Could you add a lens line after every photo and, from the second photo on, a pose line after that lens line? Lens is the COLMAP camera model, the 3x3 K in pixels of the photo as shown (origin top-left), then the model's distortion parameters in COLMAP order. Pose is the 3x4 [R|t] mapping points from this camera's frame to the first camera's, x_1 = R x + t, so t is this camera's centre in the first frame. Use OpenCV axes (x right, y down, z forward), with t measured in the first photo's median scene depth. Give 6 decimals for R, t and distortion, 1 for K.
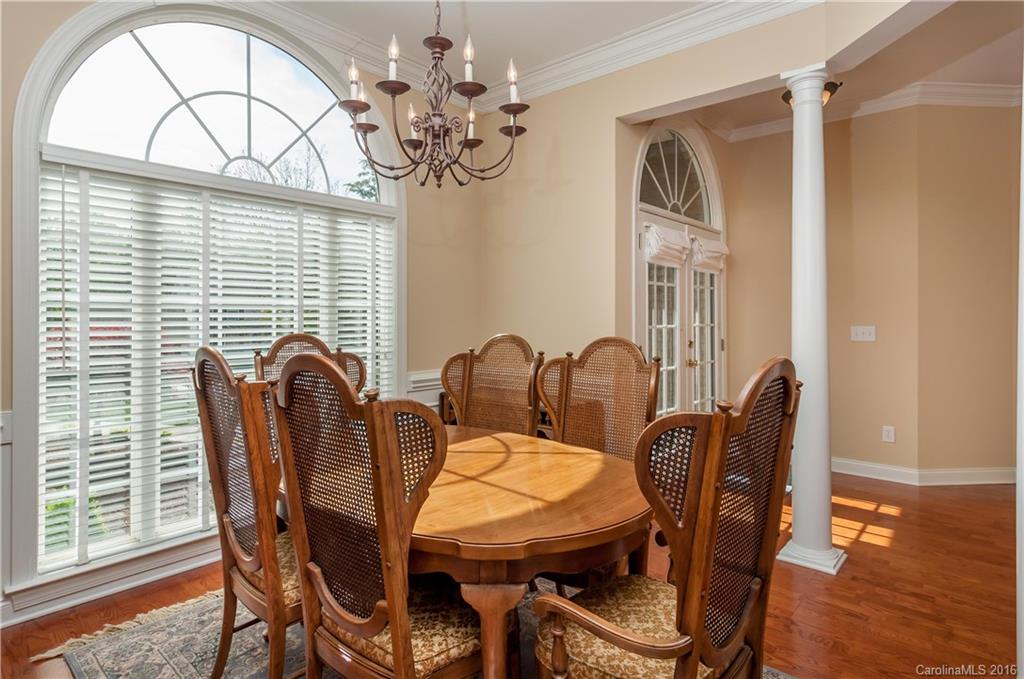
lens RADIAL K [[552.8, 0, 511.2], [0, 552.8, 315.2], [0, 0, 1]] dist [-0.000576, -0.000057]
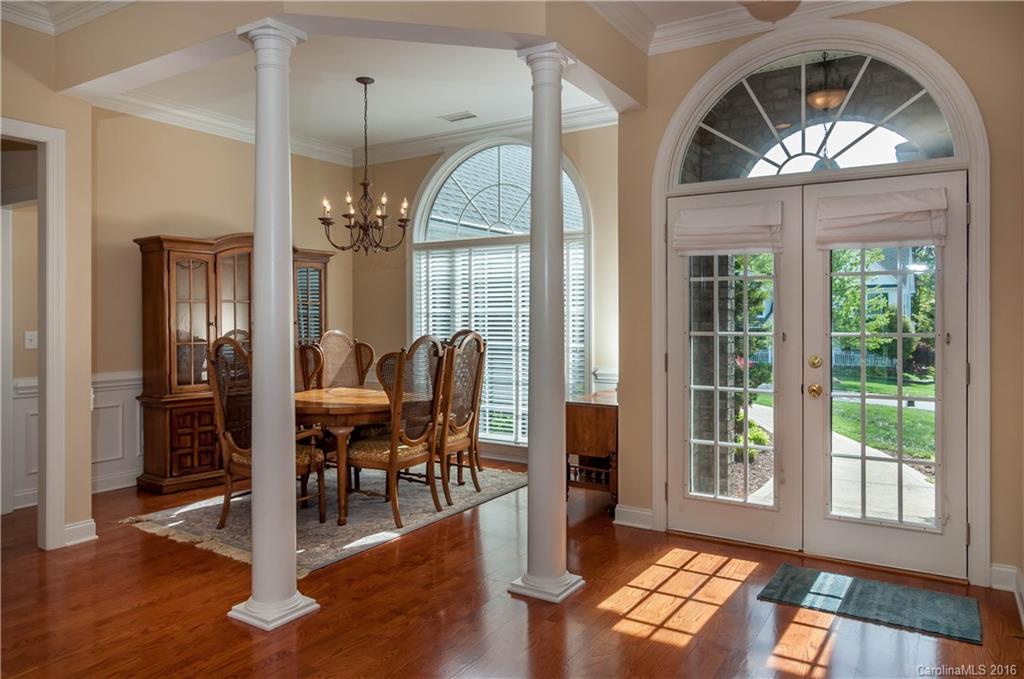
lens RADIAL K [[722.5, 0, 511.3], [0, 722.5, 324.8], [0, 0, 1]] dist [-0.000170, -0.000038]
pose [[0.150371, 0.001449, -0.988629, 1.495476], [0.002604, 0.999995, 0.001862, 0.006180], [0.988626, -0.002854, 0.150367, 0.669757]]
